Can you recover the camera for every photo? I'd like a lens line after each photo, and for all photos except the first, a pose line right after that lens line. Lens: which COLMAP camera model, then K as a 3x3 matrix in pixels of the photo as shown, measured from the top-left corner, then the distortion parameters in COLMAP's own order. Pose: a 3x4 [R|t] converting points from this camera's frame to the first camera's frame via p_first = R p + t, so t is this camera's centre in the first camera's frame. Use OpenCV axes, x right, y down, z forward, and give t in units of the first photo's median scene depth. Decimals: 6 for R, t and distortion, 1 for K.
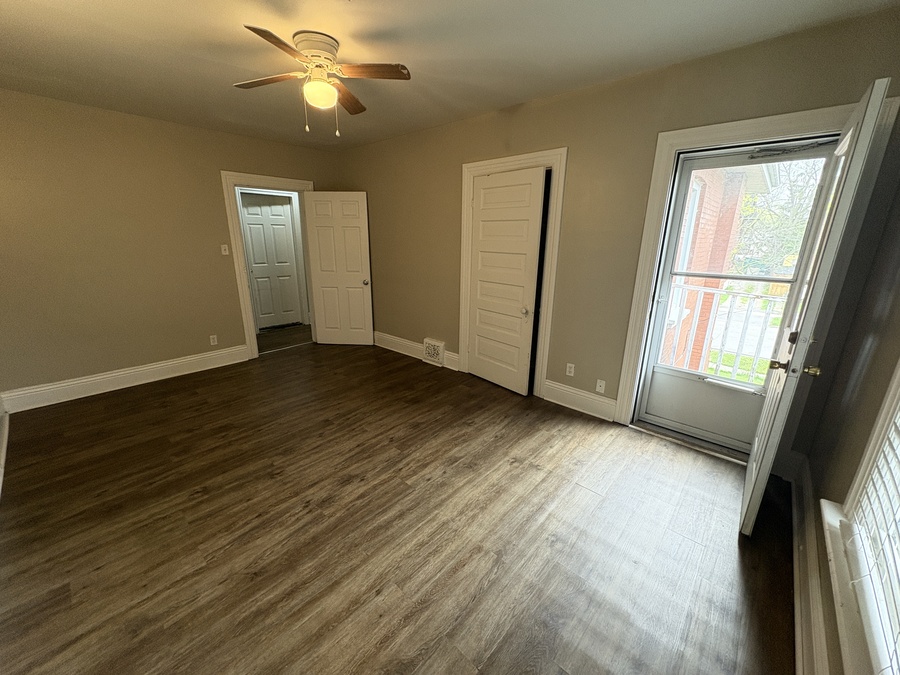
lens RADIAL K [[357.2, 0, 448.7], [0, 357.2, 338.0], [0, 0, 1]] dist [0.000017, -0.000288]
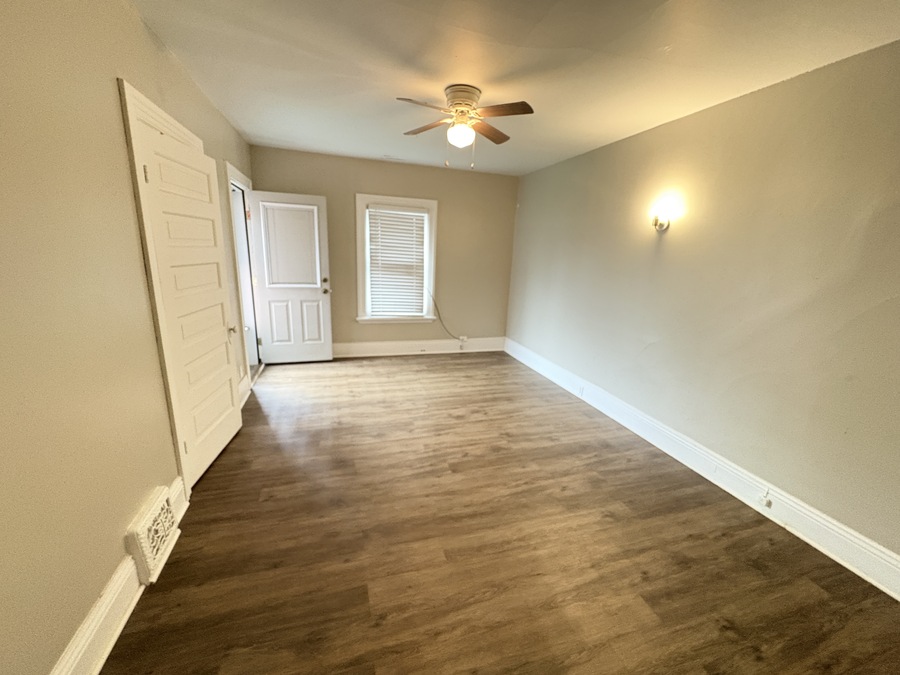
lens RADIAL K [[357.2, 0, 452.8], [0, 357.2, 339.1], [0, 0, 1]] dist [0.000017, -0.000288]
pose [[-0.863607, -0.169401, 0.474854, -0.849952], [0.087202, 0.877476, 0.471626, -0.544193], [-0.496567, 0.448708, -0.743023, 1.842626]]
